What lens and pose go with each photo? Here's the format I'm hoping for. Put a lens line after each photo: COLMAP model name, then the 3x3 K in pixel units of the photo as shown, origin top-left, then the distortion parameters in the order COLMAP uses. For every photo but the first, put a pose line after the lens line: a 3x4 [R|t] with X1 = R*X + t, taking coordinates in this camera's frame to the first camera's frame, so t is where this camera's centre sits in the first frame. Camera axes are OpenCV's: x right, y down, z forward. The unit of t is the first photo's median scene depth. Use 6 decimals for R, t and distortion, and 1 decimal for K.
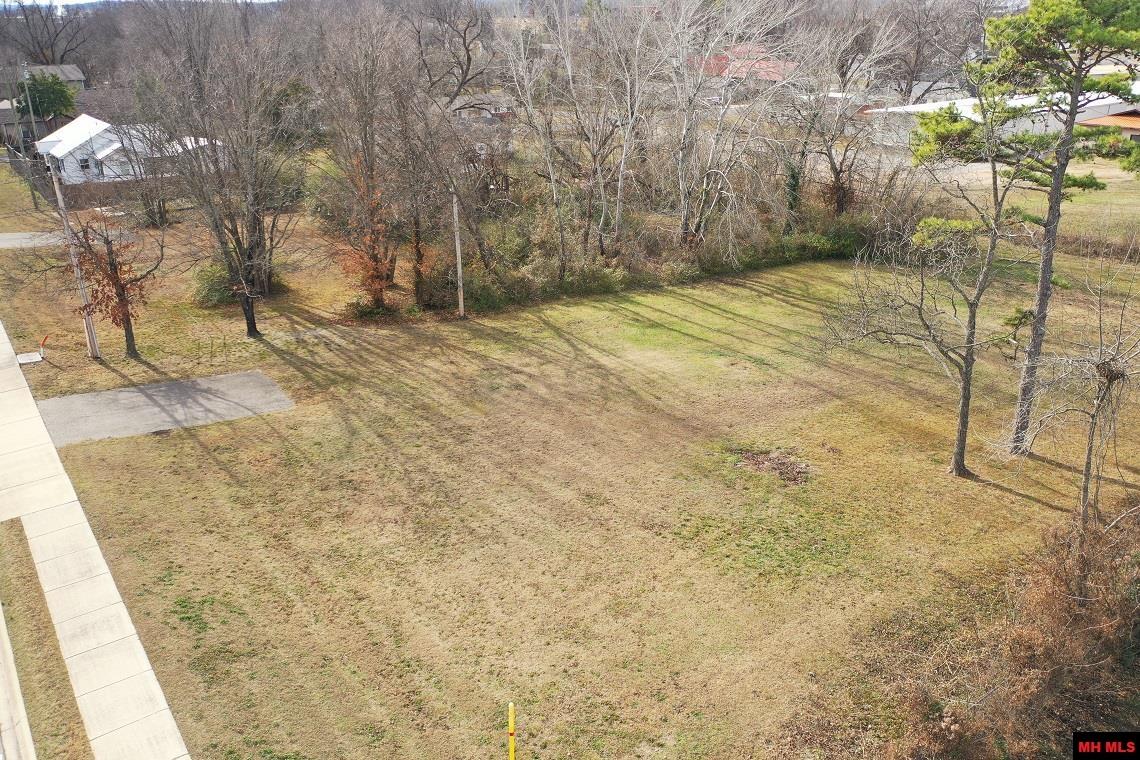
lens RADIAL K [[898.9, 0, 567.2], [0, 898.9, 379.9], [0, 0, 1]] dist [0.002823, 0.000149]
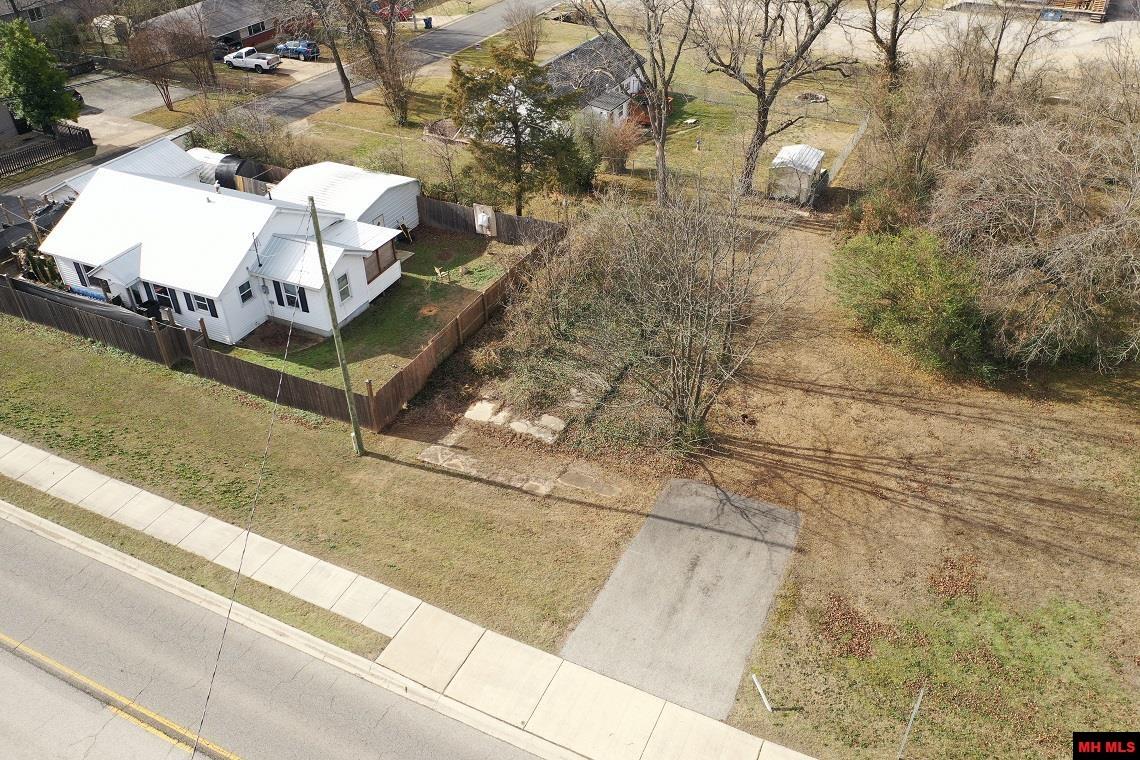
lens RADIAL K [[898.9, 0, 567.2], [0, 898.9, 379.9], [0, 0, 1]] dist [0.002823, 0.000149]
pose [[0.891059, -0.269551, 0.365181, -1.223436], [0.183591, 0.949850, 0.253140, -0.614826], [-0.415101, -0.158519, 0.895859, 0.964656]]
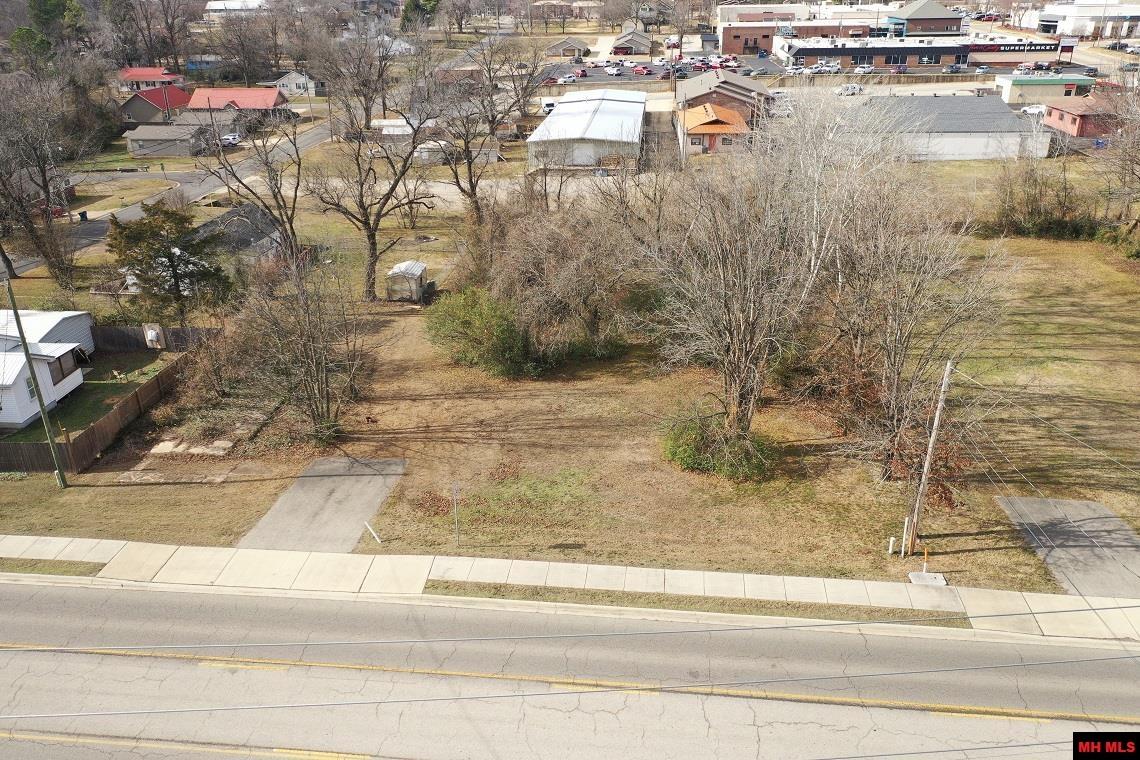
lens RADIAL K [[898.9, 0, 567.2], [0, 898.9, 379.9], [0, 0, 1]] dist [0.002823, 0.000149]
pose [[0.674404, -0.301100, 0.674179, -1.400616], [0.292821, 0.947268, 0.130146, -0.442608], [-0.677816, 0.109643, 0.727011, 0.559587]]
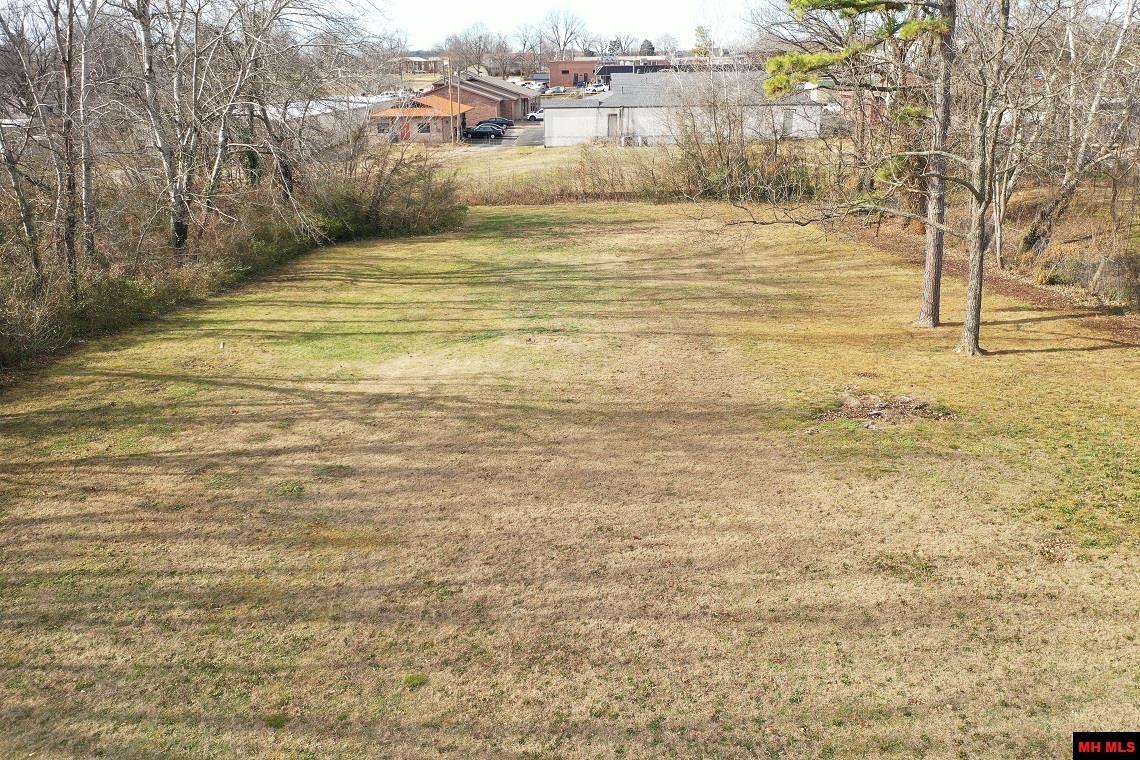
lens RADIAL K [[898.9, 0, 567.2], [0, 898.9, 379.9], [0, 0, 1]] dist [0.002823, 0.000149]
pose [[0.613883, -0.255973, 0.746743, -0.296051], [0.309463, 0.948283, 0.070654, -0.030249], [-0.726209, 0.187716, 0.661349, 0.628055]]
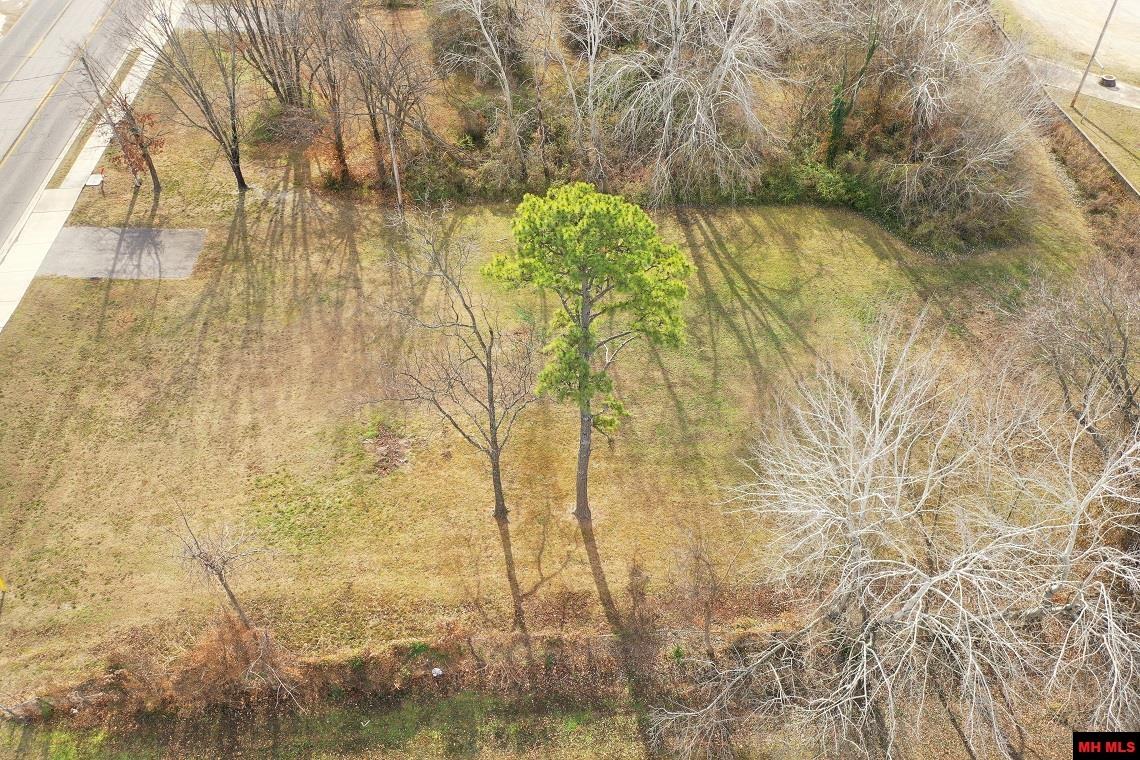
lens RADIAL K [[893.4, 0, 561.4], [0, 893.4, 379.2], [0, 0, 1]] dist [0.007907, 0.005209]
pose [[0.847423, 0.368756, -0.381961, 0.775216], [-0.194339, 0.884951, 0.423196, -0.520138], [0.494072, -0.284396, 0.821591, 0.046127]]
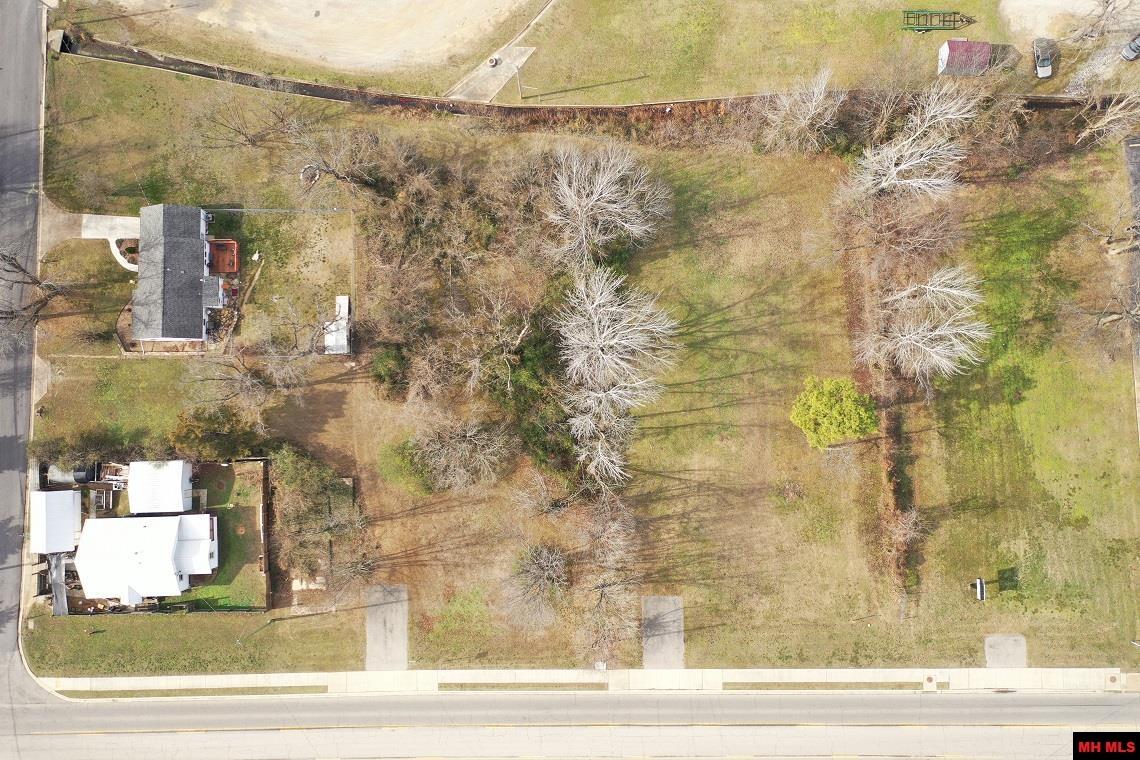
lens RADIAL K [[878.1, 0, 573.4], [0, 878.1, 371.1], [0, 0, 1]] dist [0.001151, -0.001135]
pose [[0.578638, -0.814765, 0.036555, 0.001009], [0.330746, 0.275391, 0.902644, -2.773464], [-0.745510, -0.510213, 0.428832, 0.356111]]
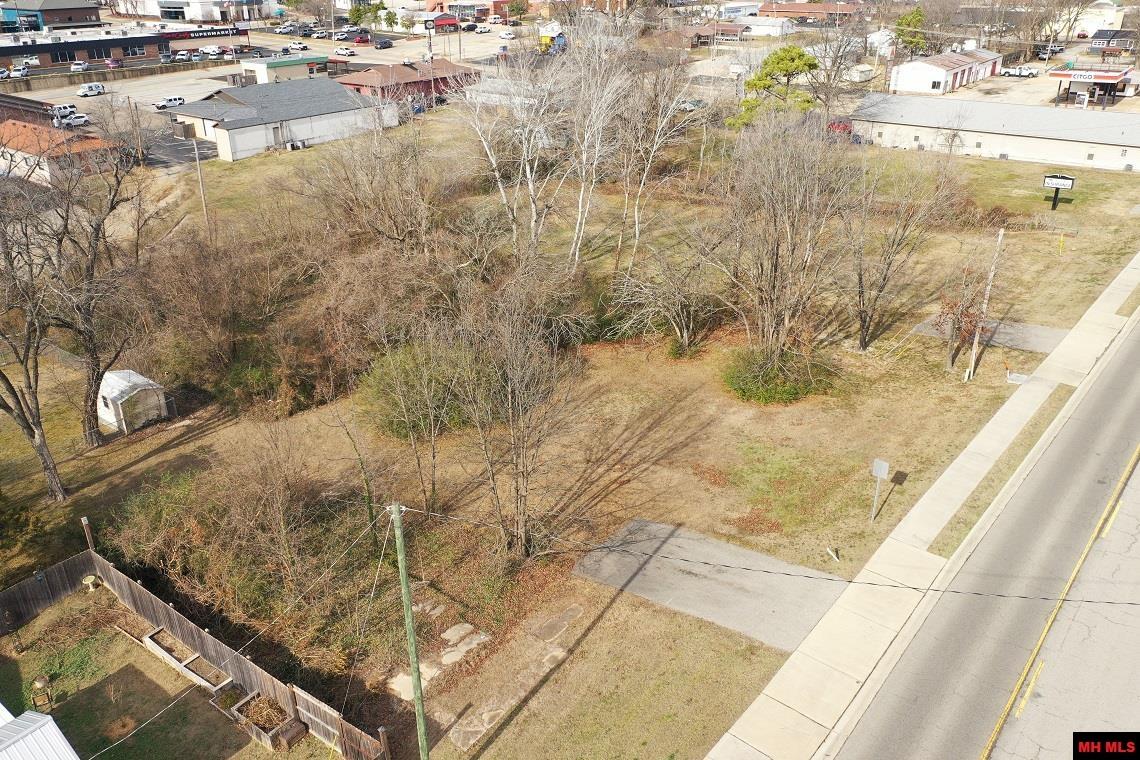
lens RADIAL K [[898.9, 0, 567.2], [0, 898.9, 379.9], [0, 0, 1]] dist [0.002823, 0.000149]
pose [[-0.245046, -0.405035, 0.880851, -1.604218], [0.384083, 0.793659, 0.471791, -0.904377], [-0.890187, 0.453930, -0.038916, 1.641579]]
